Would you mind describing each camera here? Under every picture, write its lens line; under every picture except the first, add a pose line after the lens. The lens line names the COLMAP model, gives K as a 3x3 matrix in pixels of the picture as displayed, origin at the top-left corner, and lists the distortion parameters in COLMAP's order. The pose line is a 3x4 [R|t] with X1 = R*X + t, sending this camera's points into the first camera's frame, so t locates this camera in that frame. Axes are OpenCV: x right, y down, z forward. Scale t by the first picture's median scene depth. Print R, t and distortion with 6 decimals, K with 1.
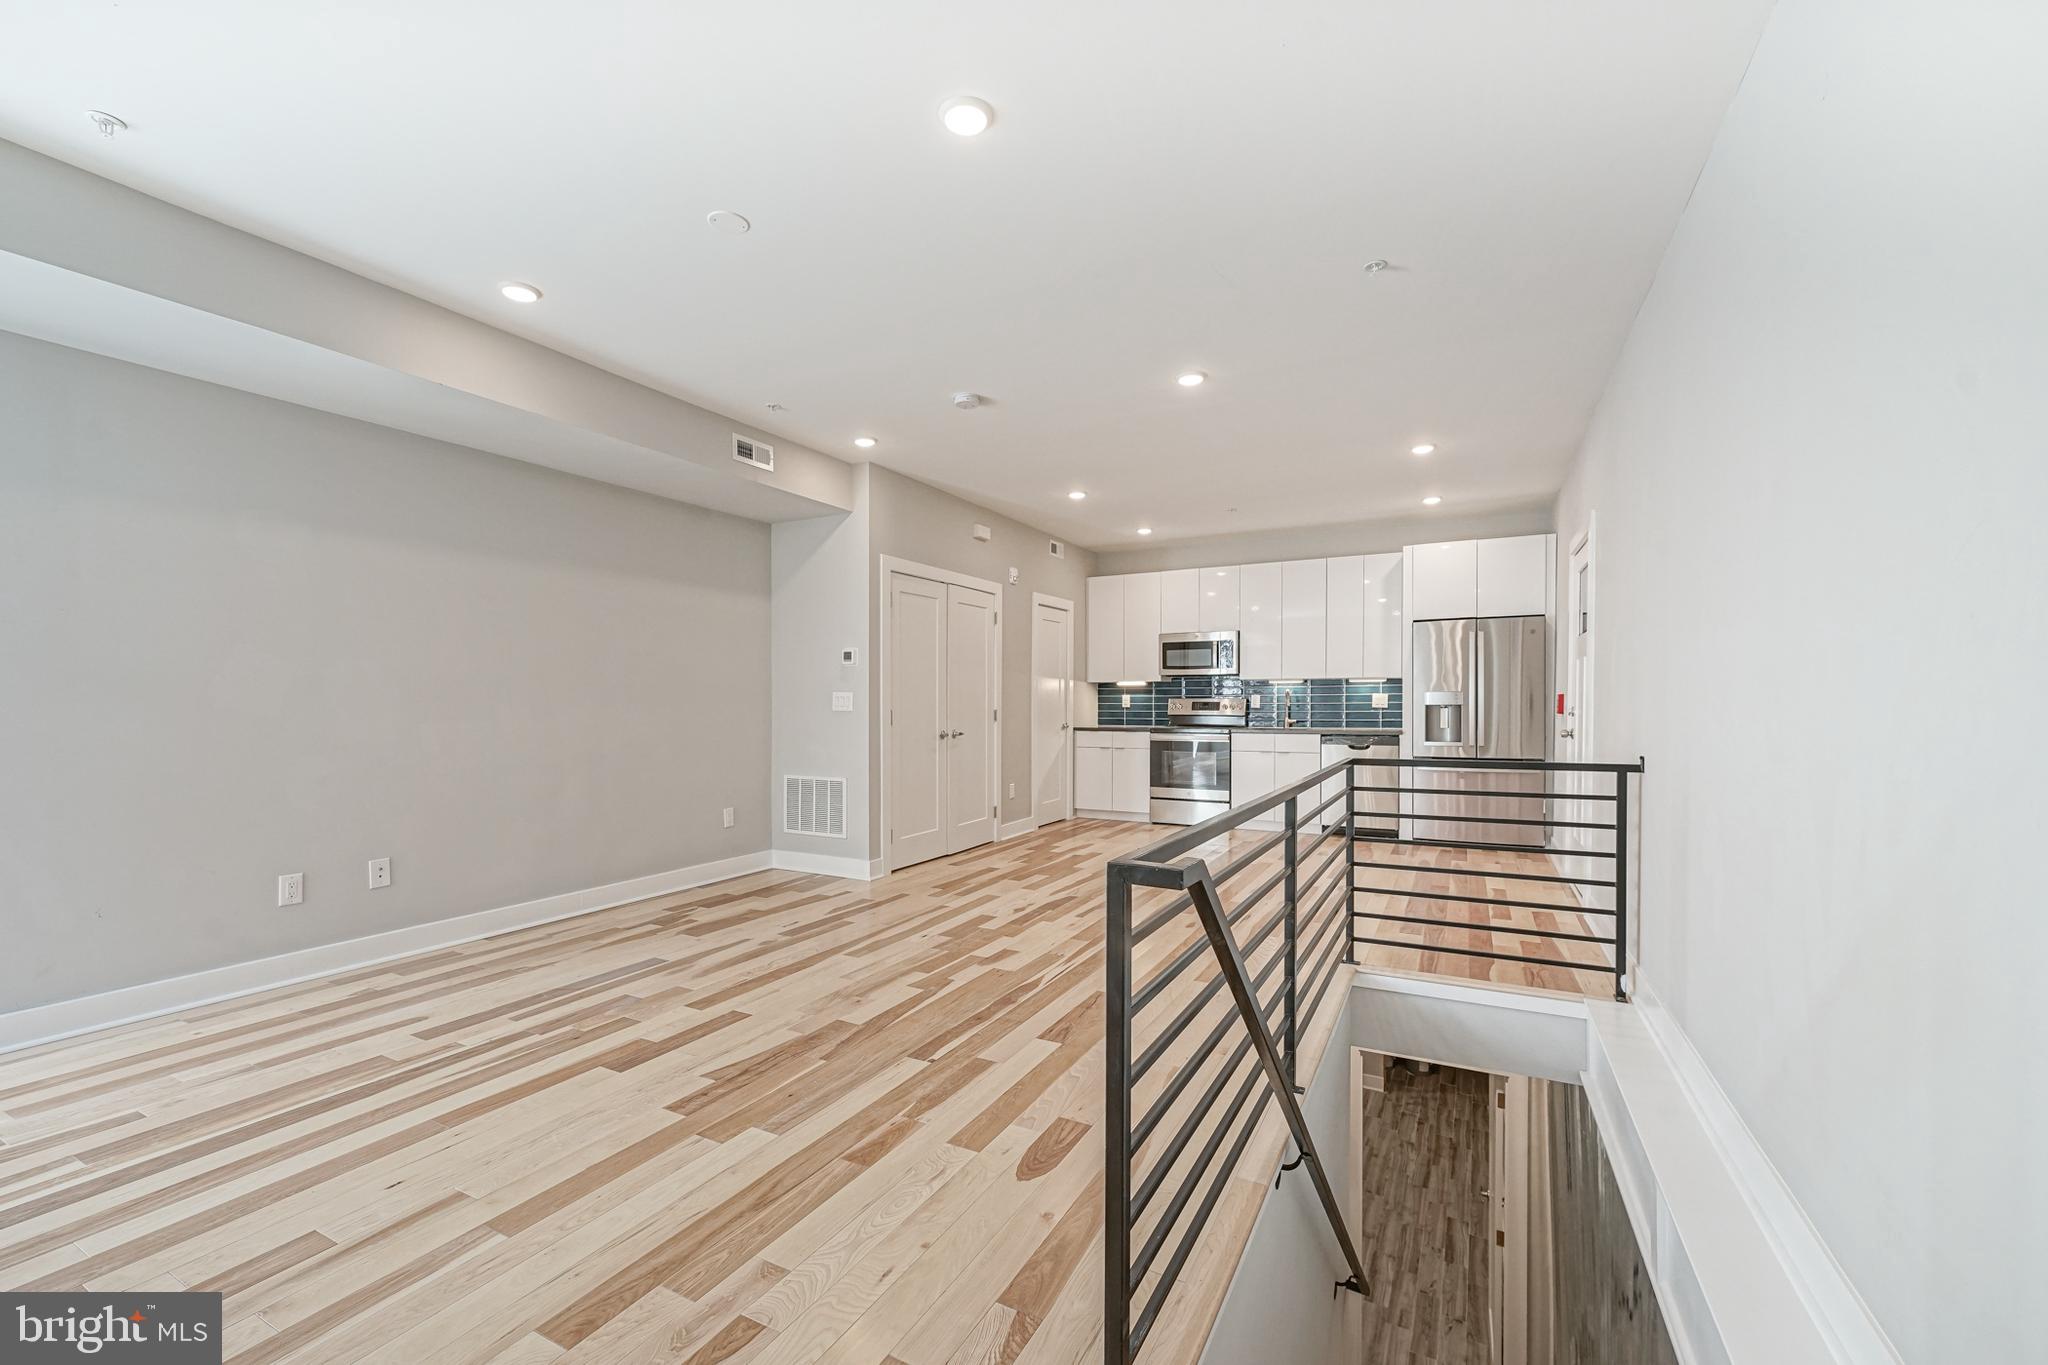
lens RADIAL K [[834.1, 0, 1016.9], [0, 834.1, 712.0], [0, 0, 1]] dist [0.001065, 0.000086]
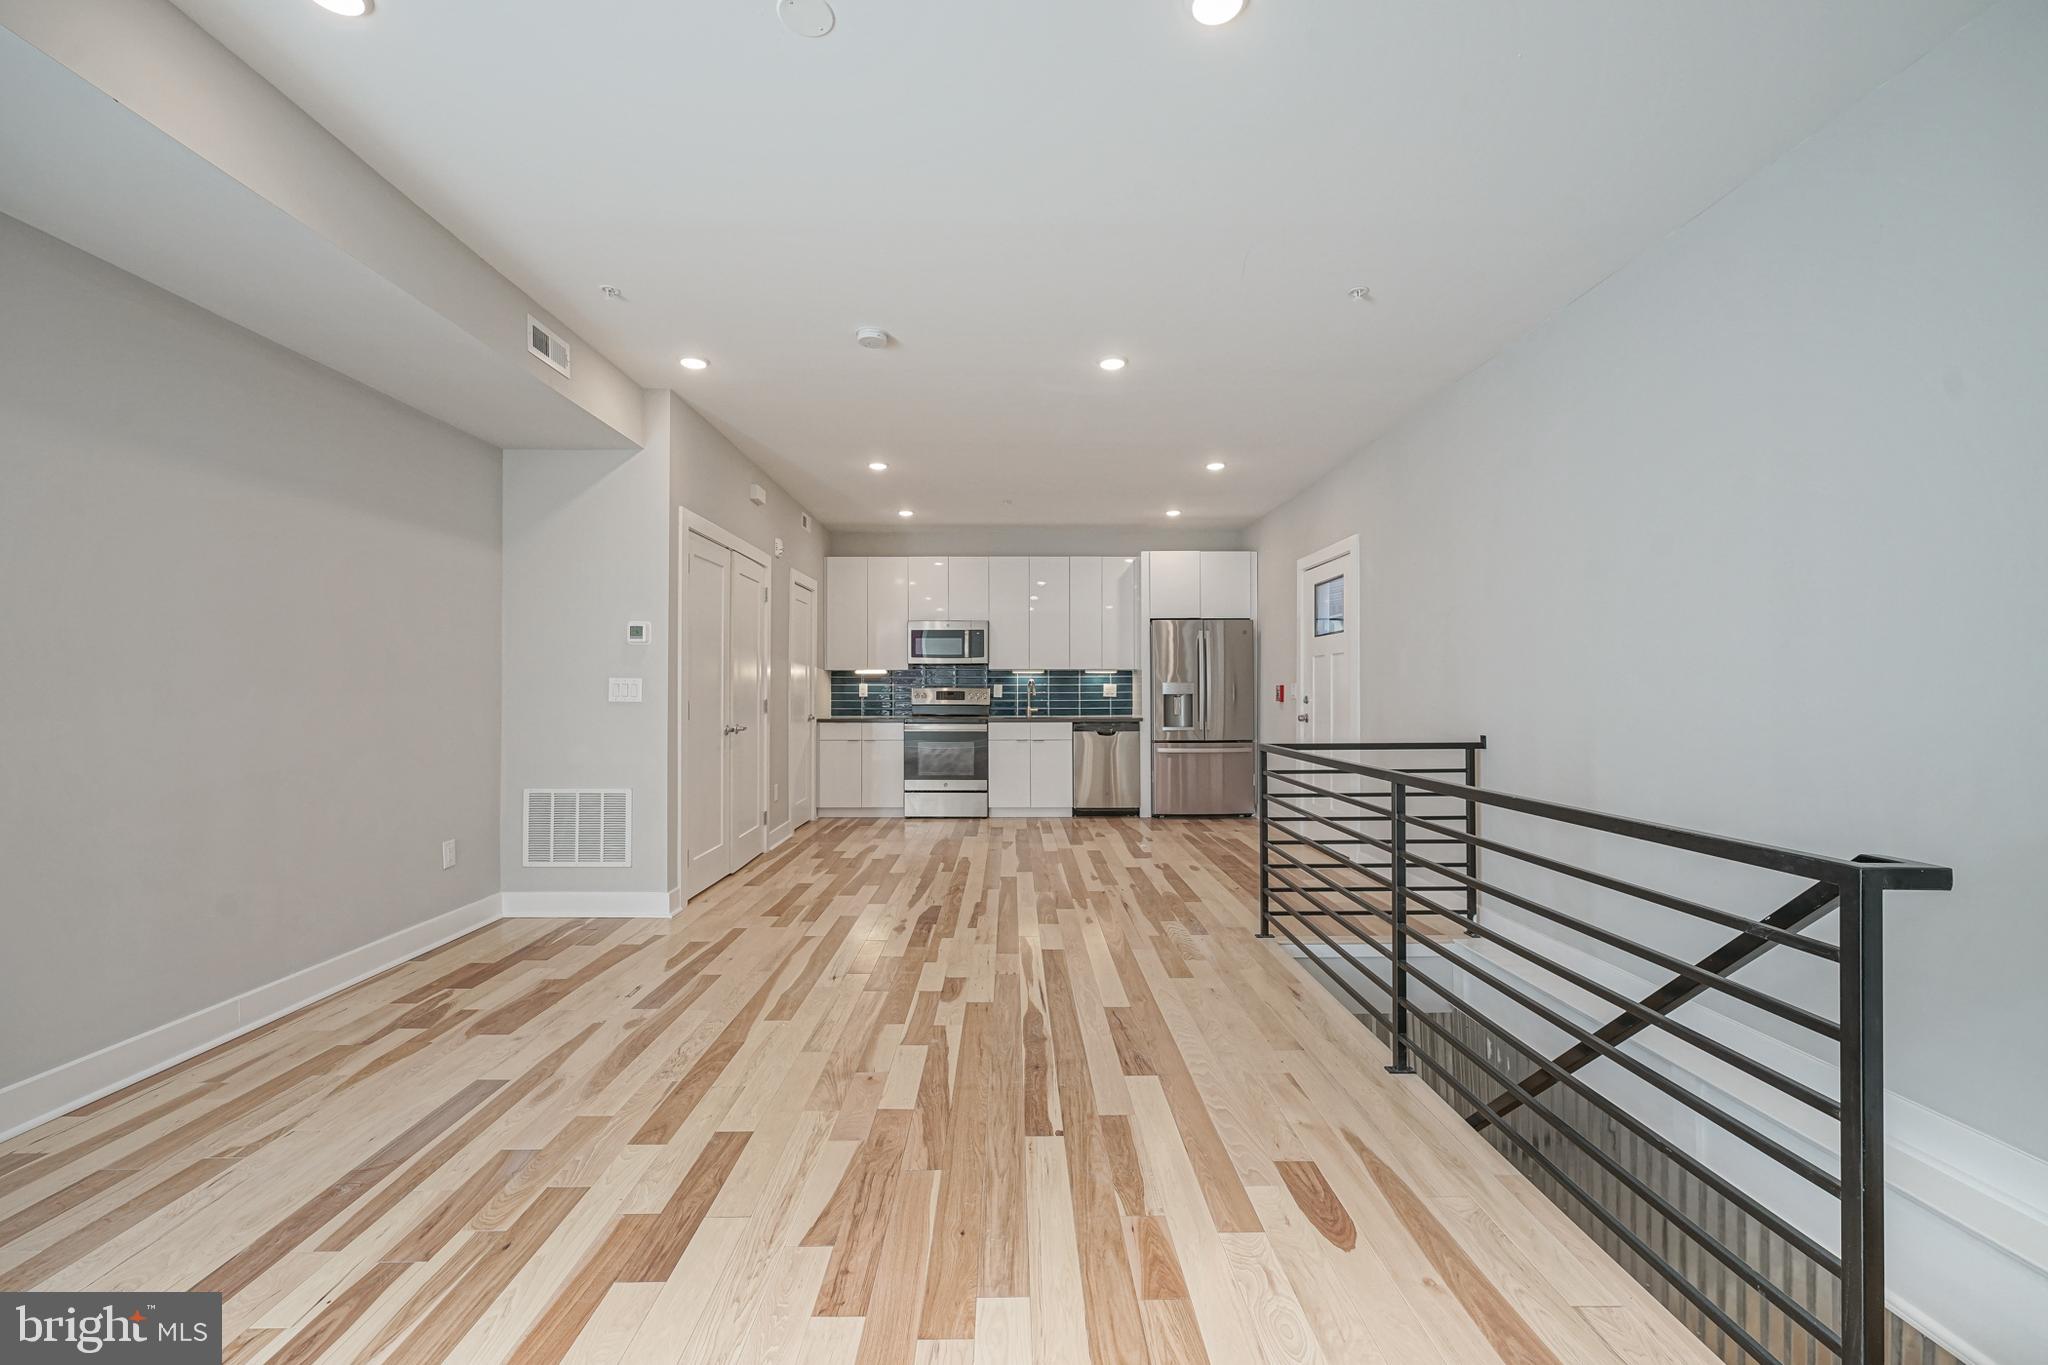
lens RADIAL K [[821.8, 0, 1023.3], [0, 821.8, 687.9], [0, 0, 1]] dist [0.000839, 0.000188]
pose [[0.874781, 0.003644, 0.484505, -0.249291], [0.004129, 0.999879, -0.014975, -0.001688], [-0.484501, 0.015100, 0.874660, 0.148246]]
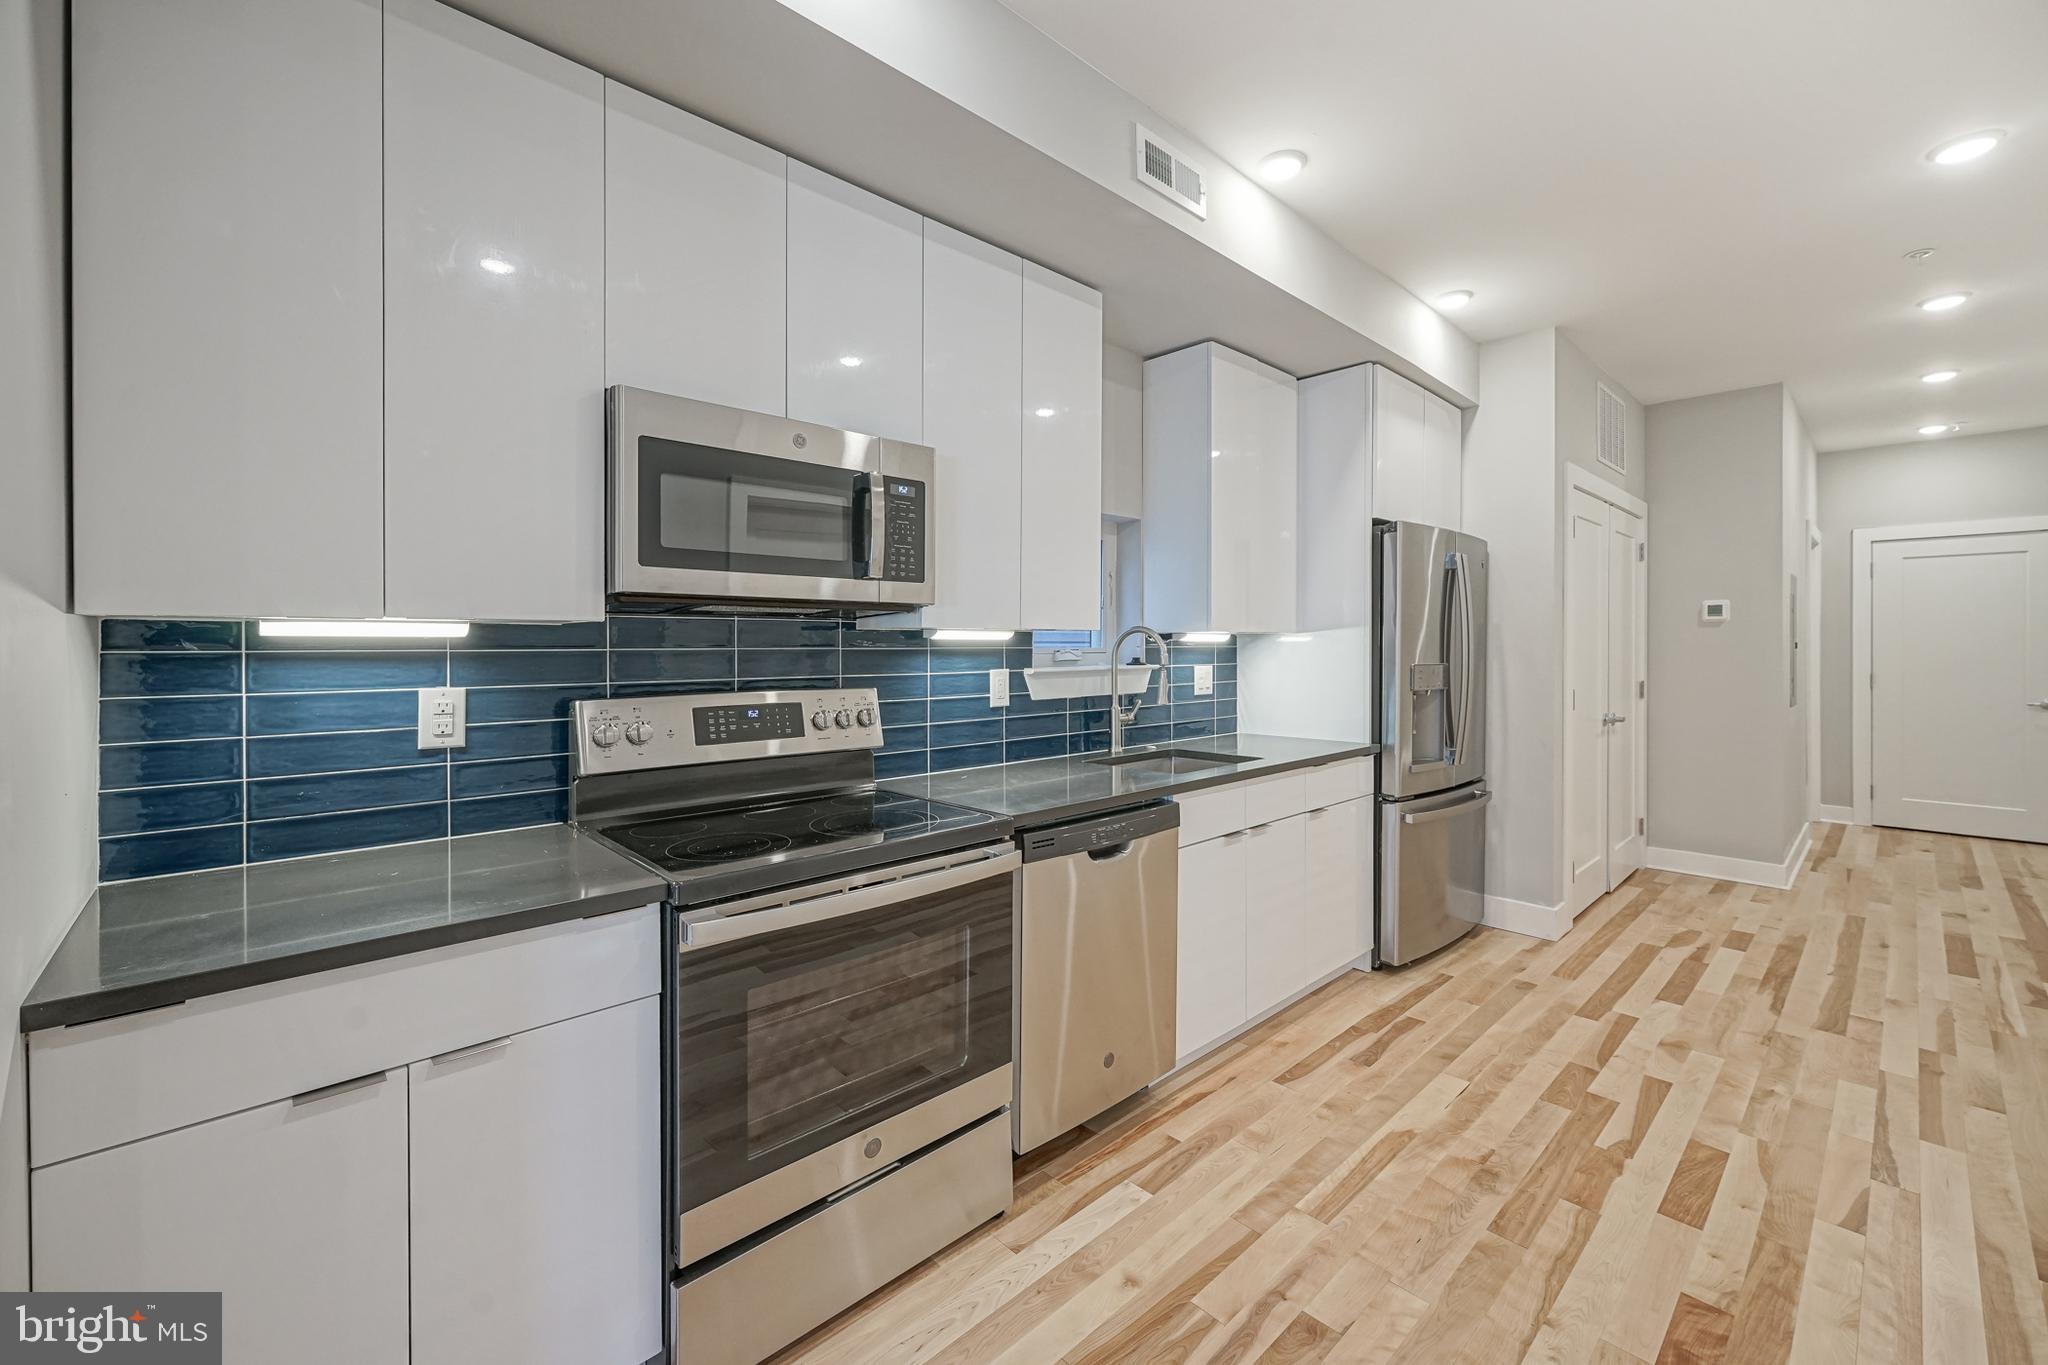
lens RADIAL K [[839.7, 0, 967.1], [0, 839.7, 650.7], [0, 0, 1]] dist [-0.002030, -0.000115]
pose [[0.335123, 0.000520, 0.942174, 0.010481], [0.009725, 0.999945, -0.004011, -0.040214], [-0.942124, 0.010507, 0.335099, 1.228521]]
